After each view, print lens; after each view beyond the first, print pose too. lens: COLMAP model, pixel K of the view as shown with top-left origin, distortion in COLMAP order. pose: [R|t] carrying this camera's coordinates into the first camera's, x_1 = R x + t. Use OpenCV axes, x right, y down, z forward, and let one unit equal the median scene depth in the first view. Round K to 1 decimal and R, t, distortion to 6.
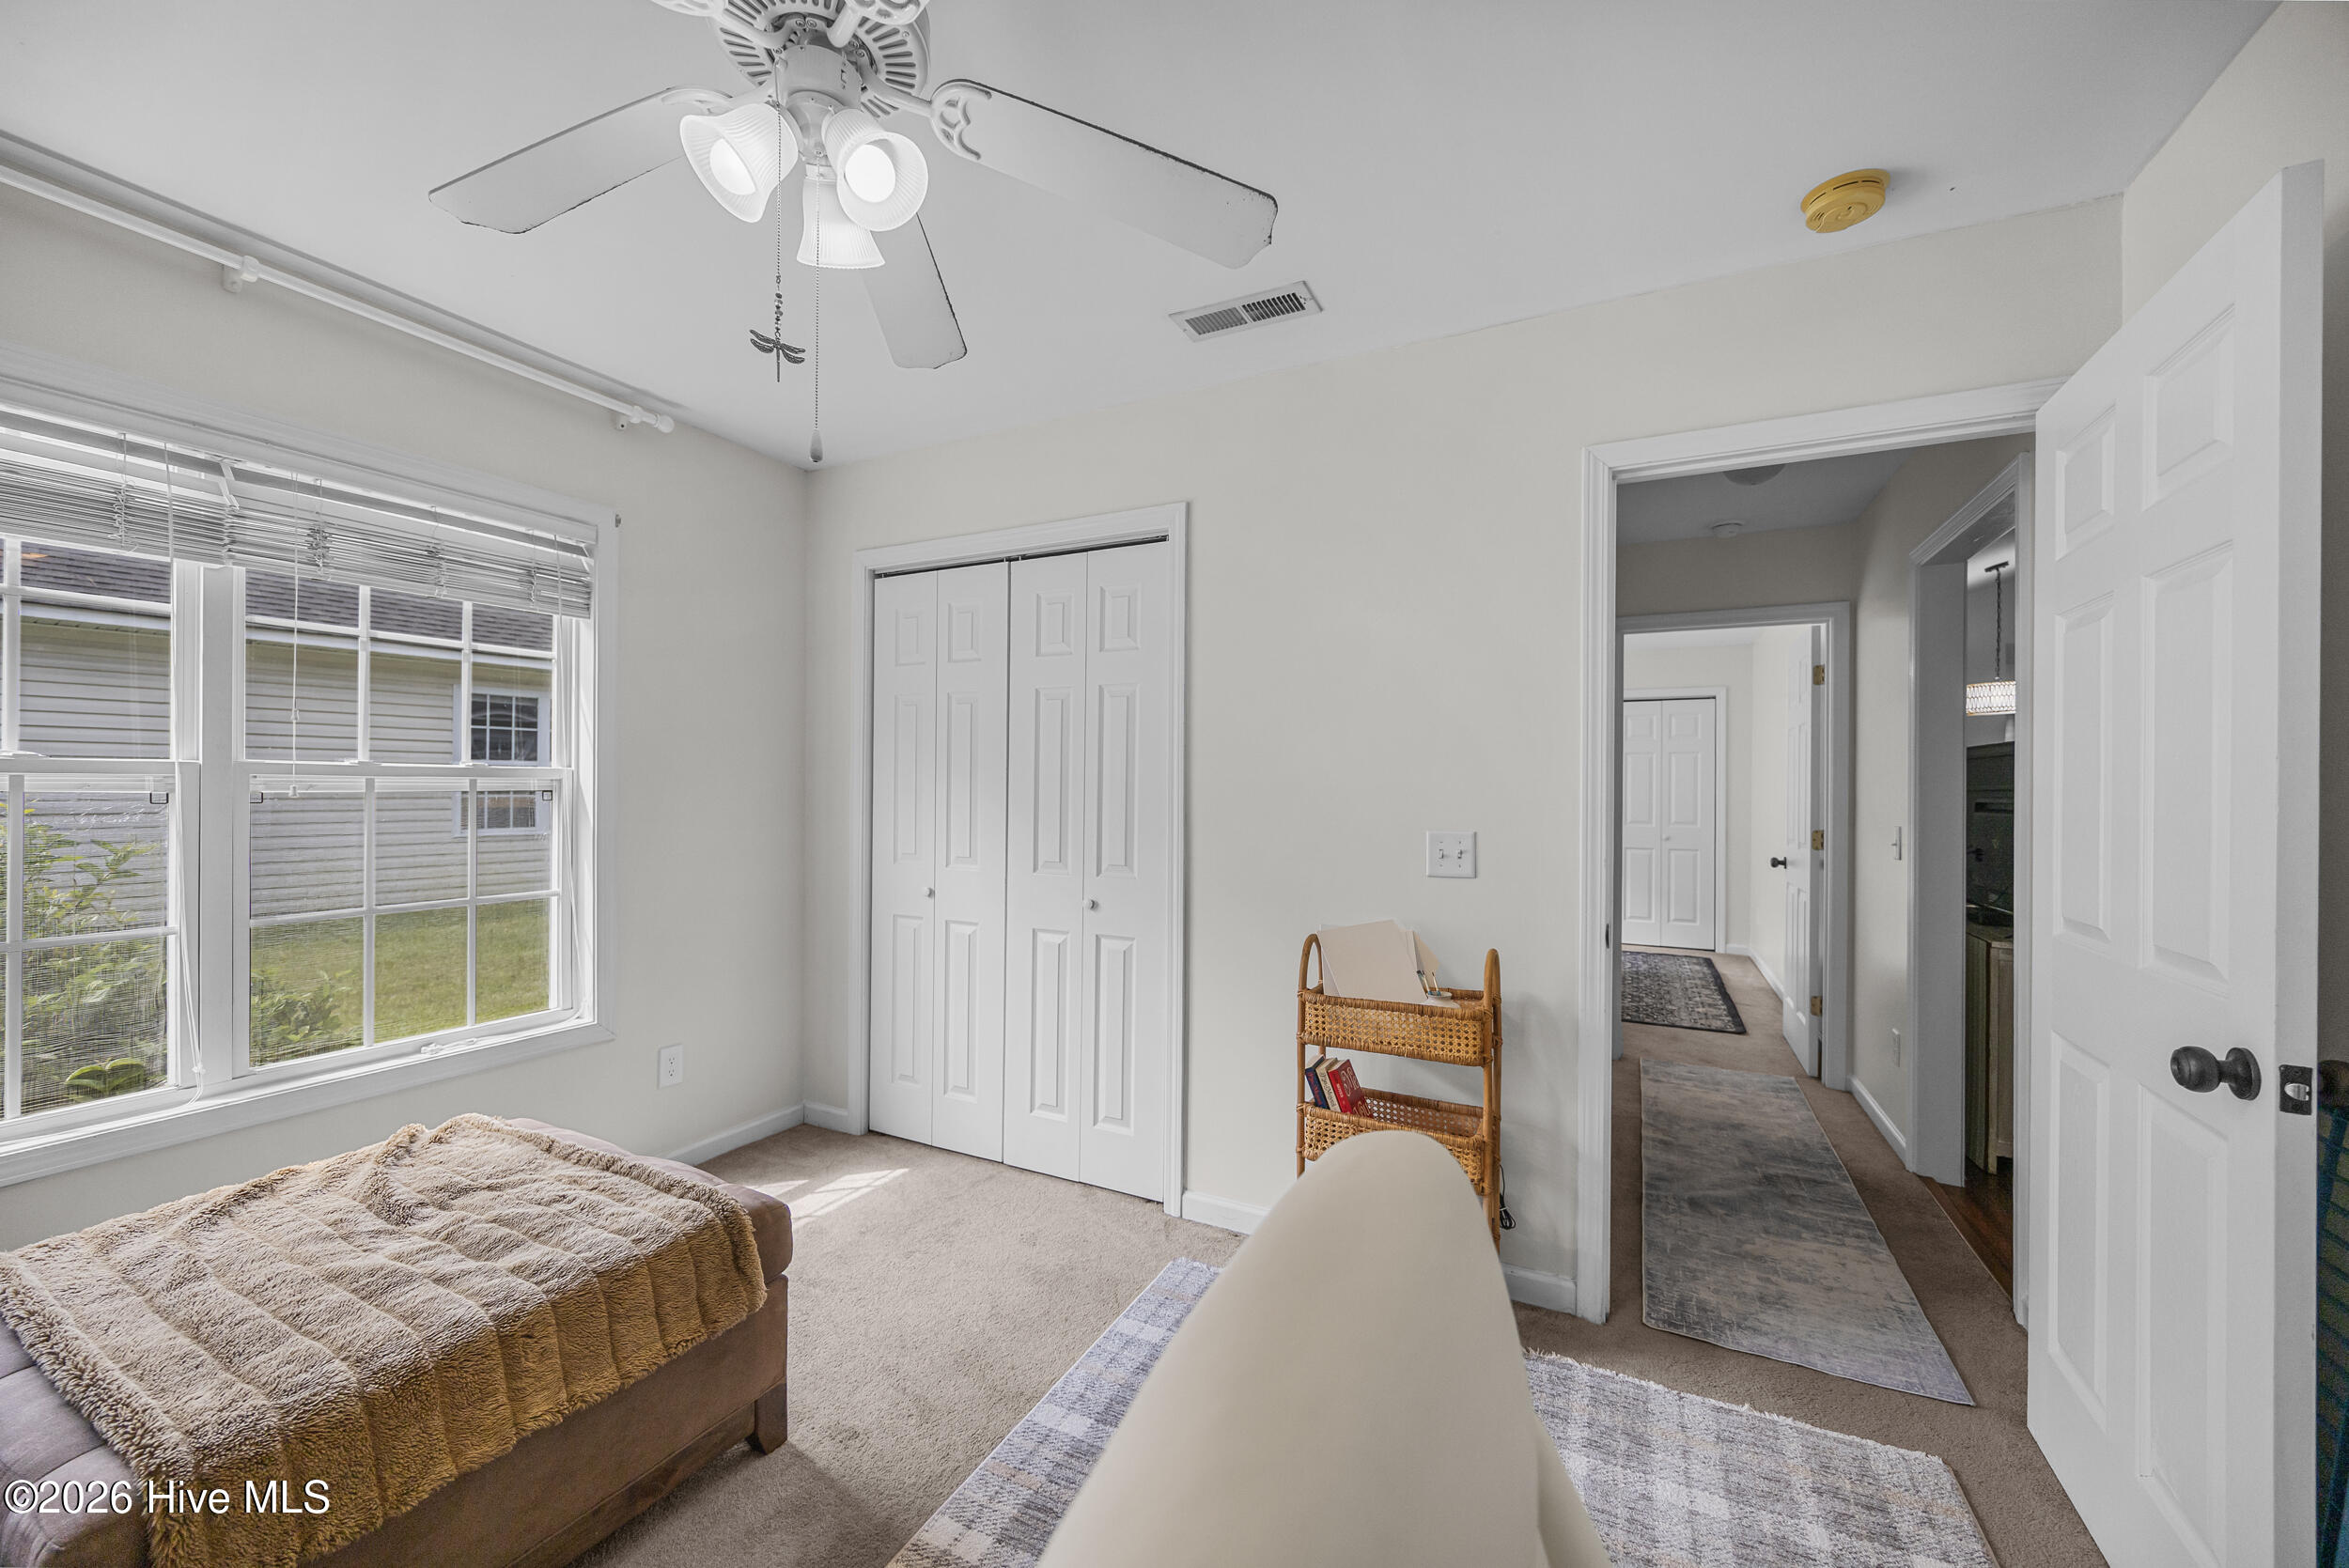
lens RADIAL K [[903.4, 0, 1172.1], [0, 903.4, 791.9], [0, 0, 1]] dist [-0.001125, -0.000178]
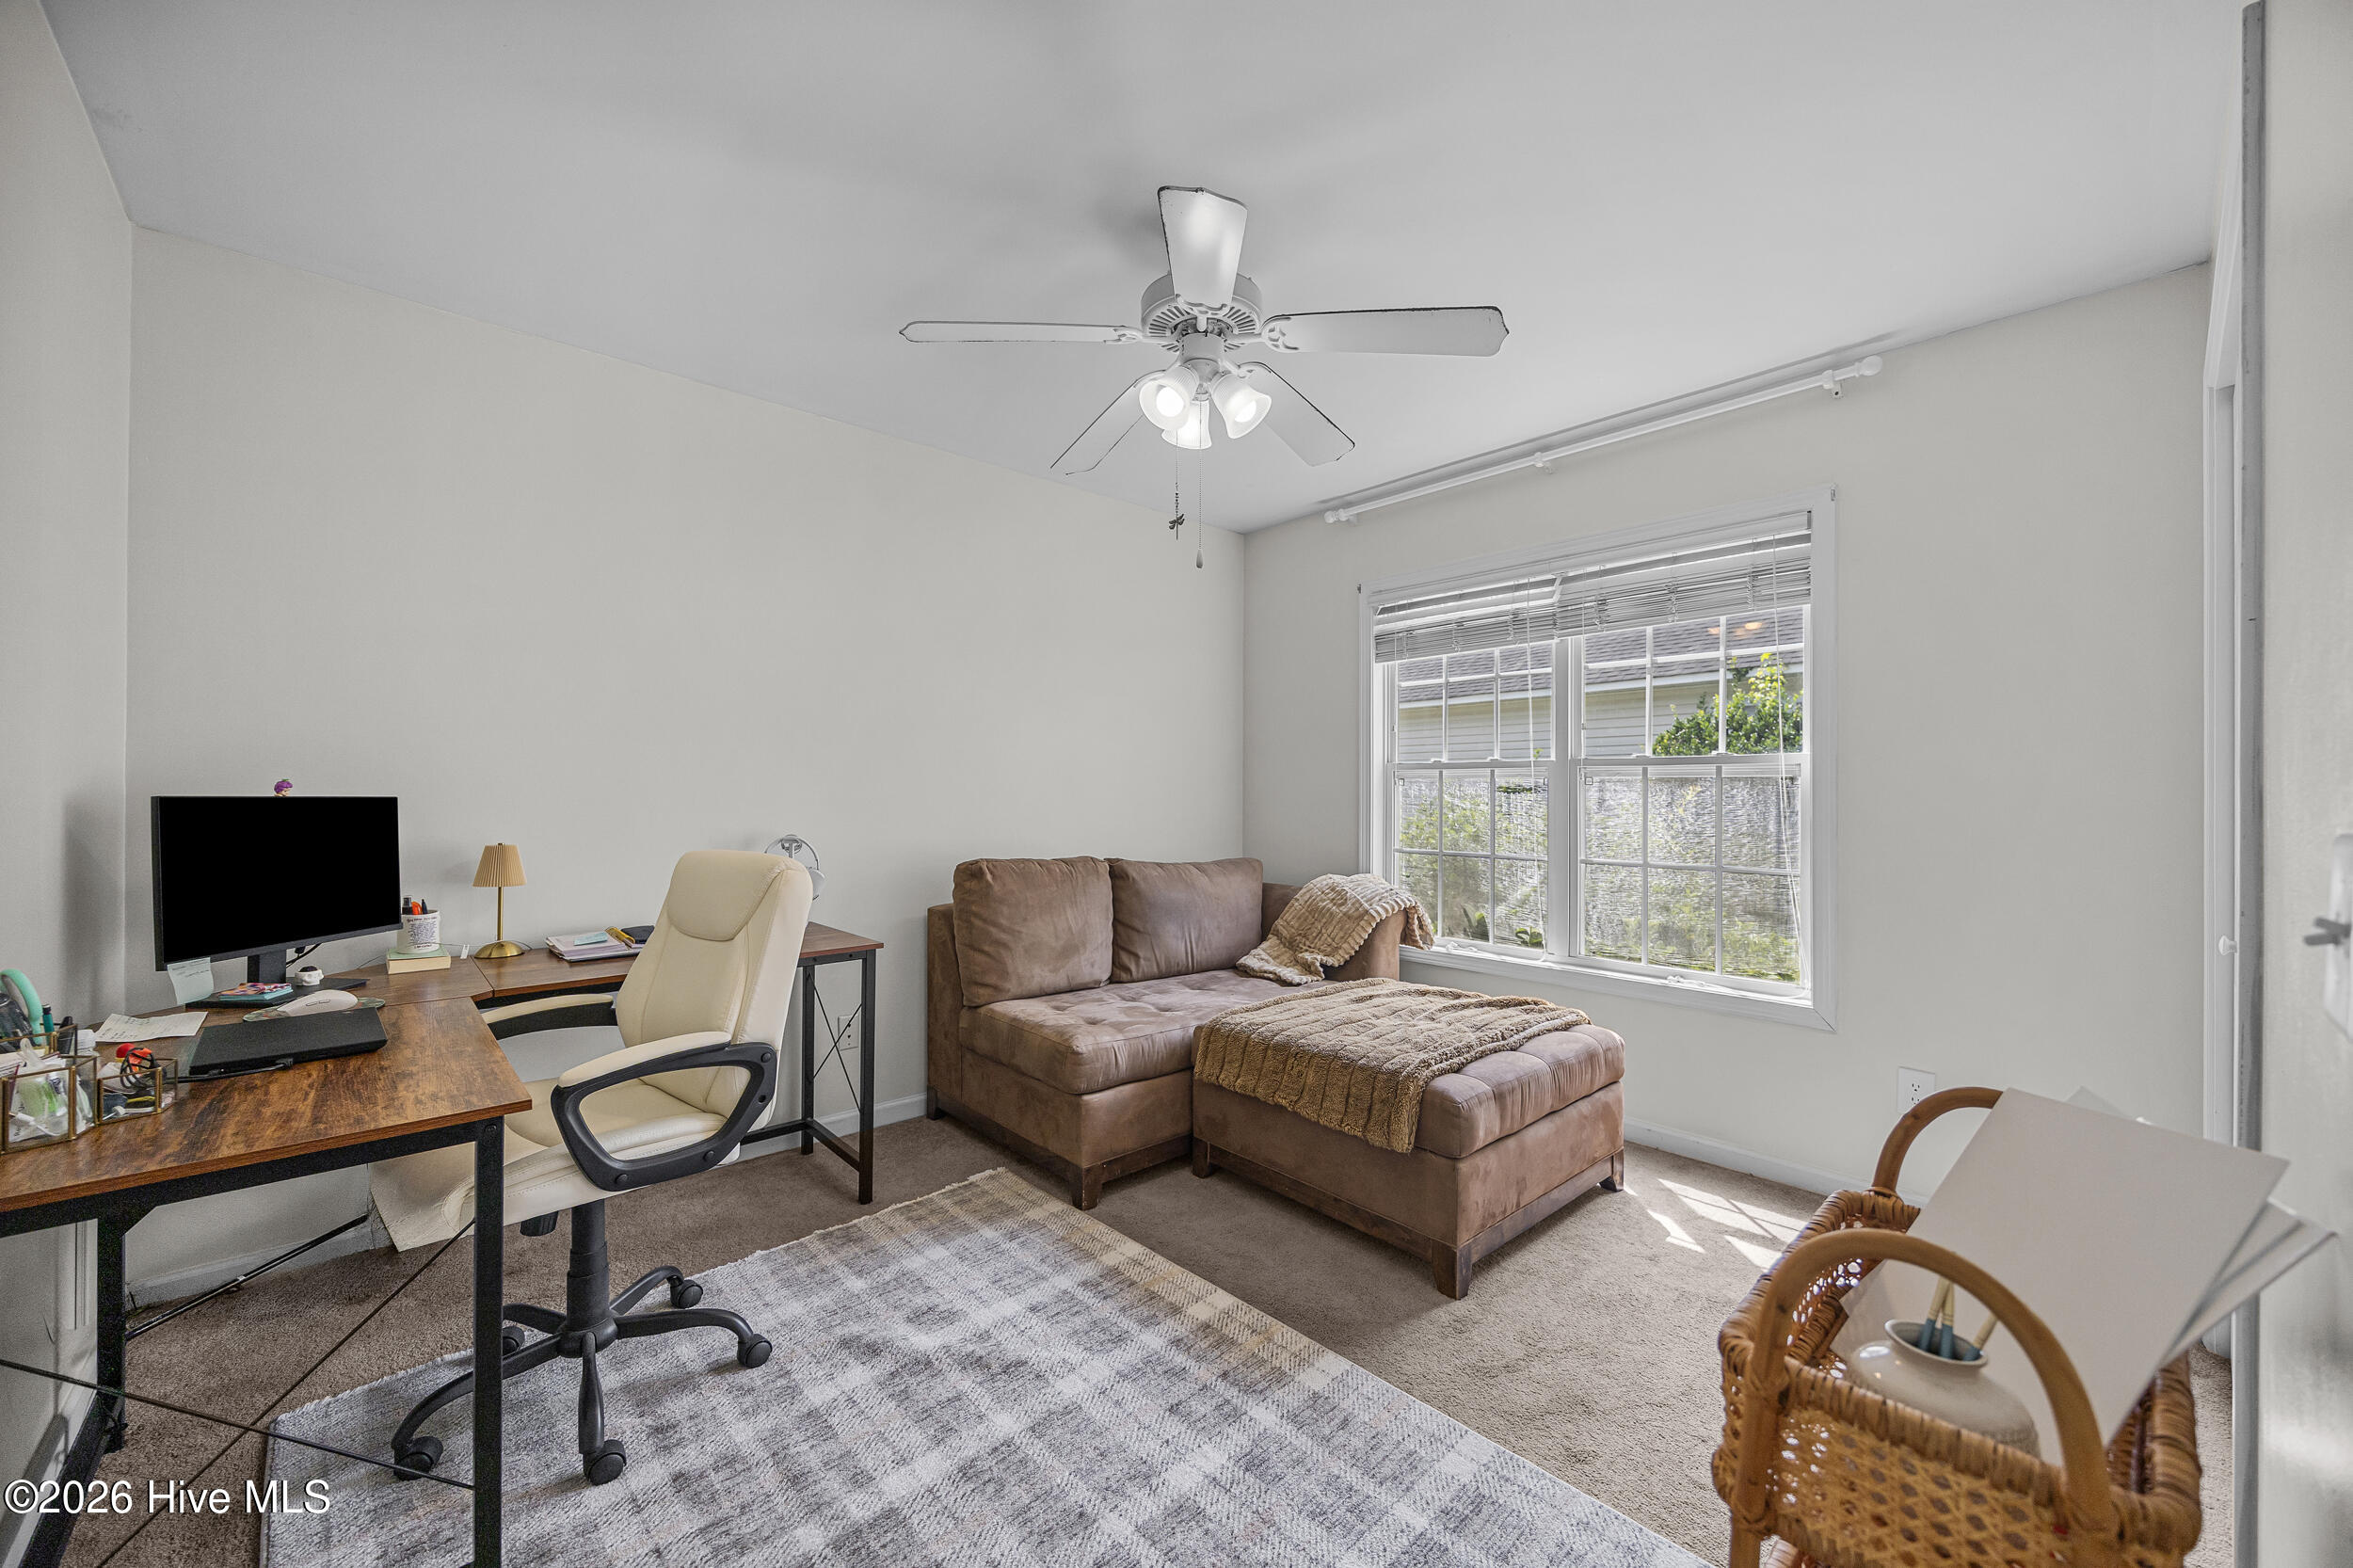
lens RADIAL K [[905.0, 0, 1169.9], [0, 905.0, 792.4], [0, 0, 1]] dist [-0.001125, -0.000178]
pose [[-0.354304, -0.007769, -0.935098, 0.680052], [-0.010821, 0.999933, -0.004208, 0.039054], [0.935068, 0.008627, -0.354364, 0.857931]]
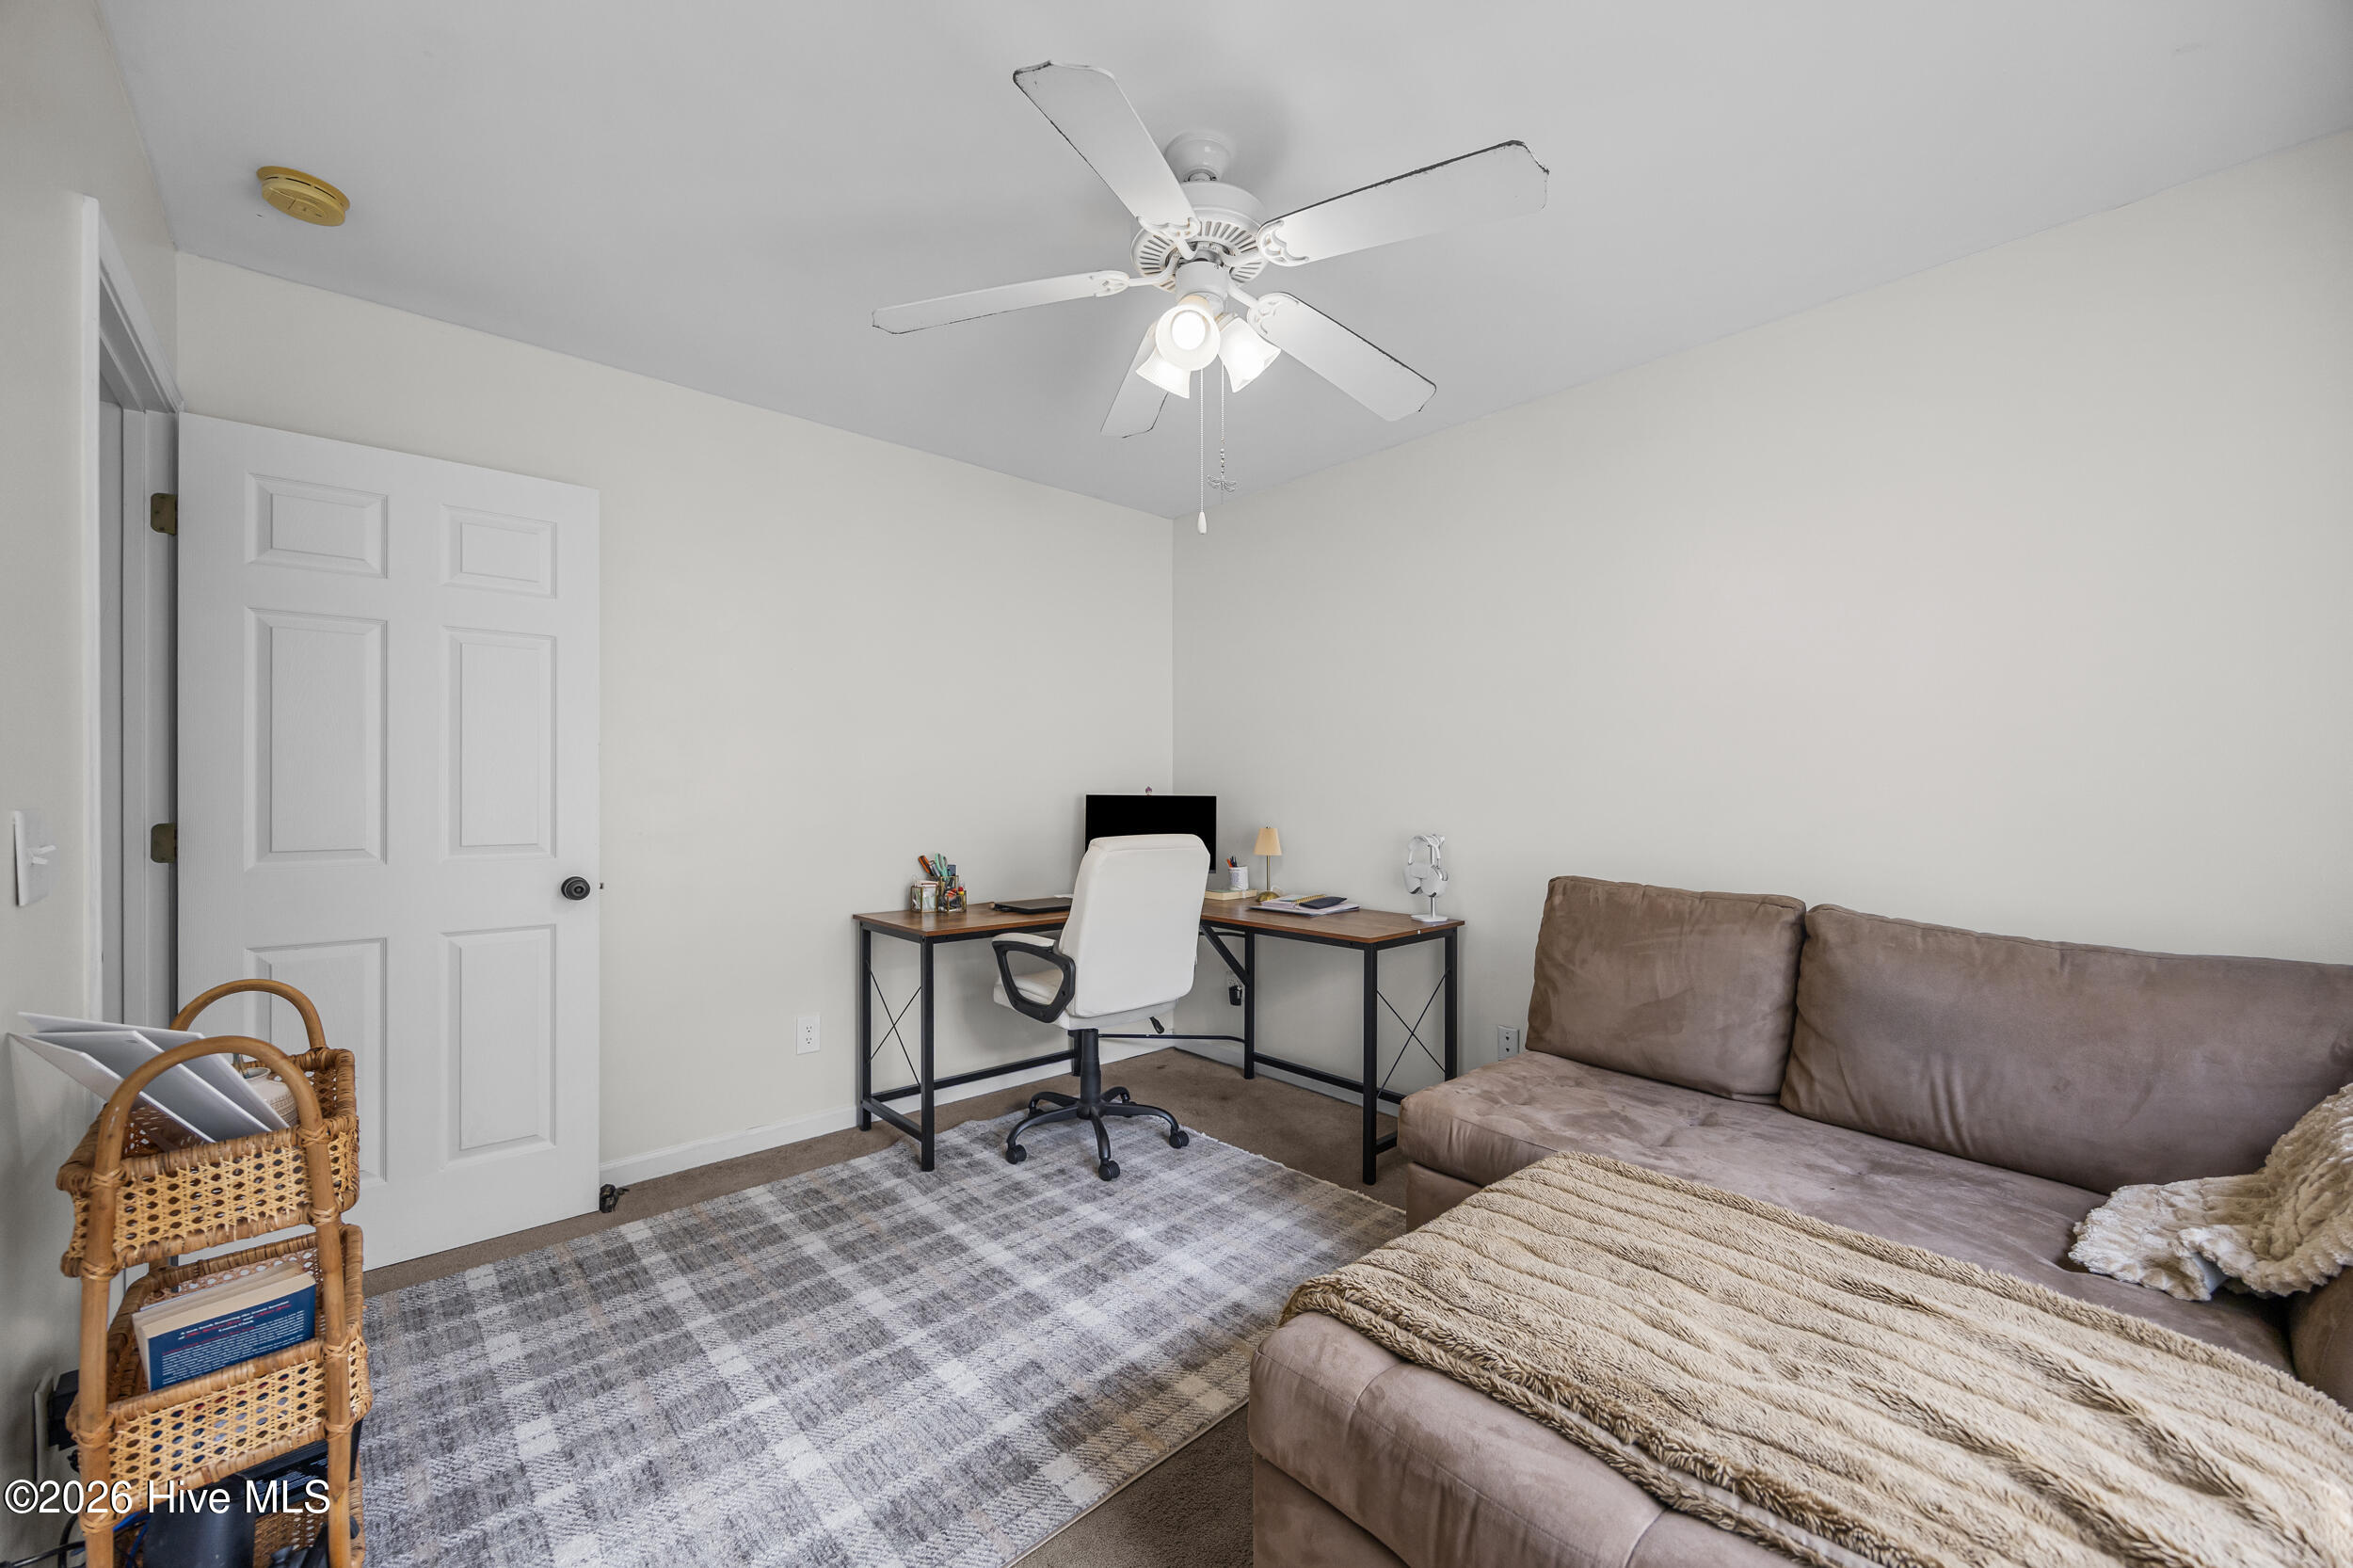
lens RADIAL K [[905.0, 0, 1170.1], [0, 905.0, 780.6], [0, 0, 1]] dist [-0.001125, -0.000178]
pose [[-0.931030, -0.002507, 0.364933, -0.500833], [-0.003402, 0.999993, -0.001810, 0.022904], [-0.364926, -0.002926, -0.931032, 1.338939]]
